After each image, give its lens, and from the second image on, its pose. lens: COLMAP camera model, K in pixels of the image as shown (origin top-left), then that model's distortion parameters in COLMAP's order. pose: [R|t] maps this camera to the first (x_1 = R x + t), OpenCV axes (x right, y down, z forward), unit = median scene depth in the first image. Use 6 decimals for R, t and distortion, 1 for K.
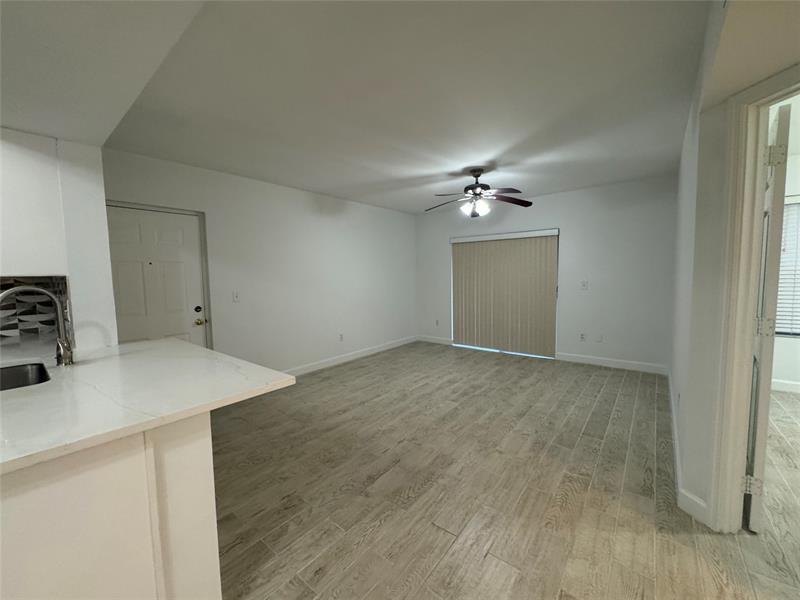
lens RADIAL K [[323.9, 0, 395.0], [0, 323.9, 299.9], [0, 0, 1]] dist [-0.004113, -0.000314]
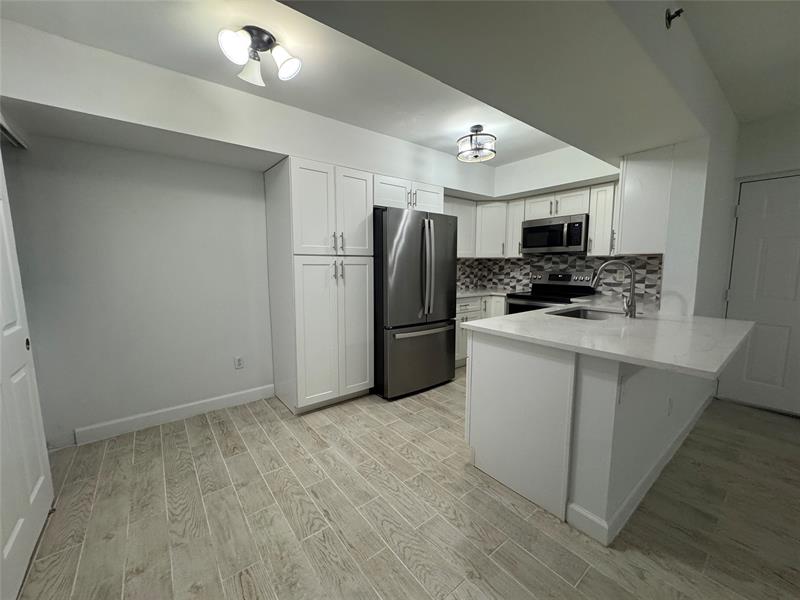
lens RADIAL K [[323.9, 0, 397.4], [0, 323.9, 299.7], [0, 0, 1]] dist [-0.004113, -0.000314]
pose [[-0.225815, 0.128826, -0.965614, 0.455219], [-0.075252, 0.985949, 0.149137, -0.004365], [0.971259, 0.106342, -0.212948, 0.251013]]
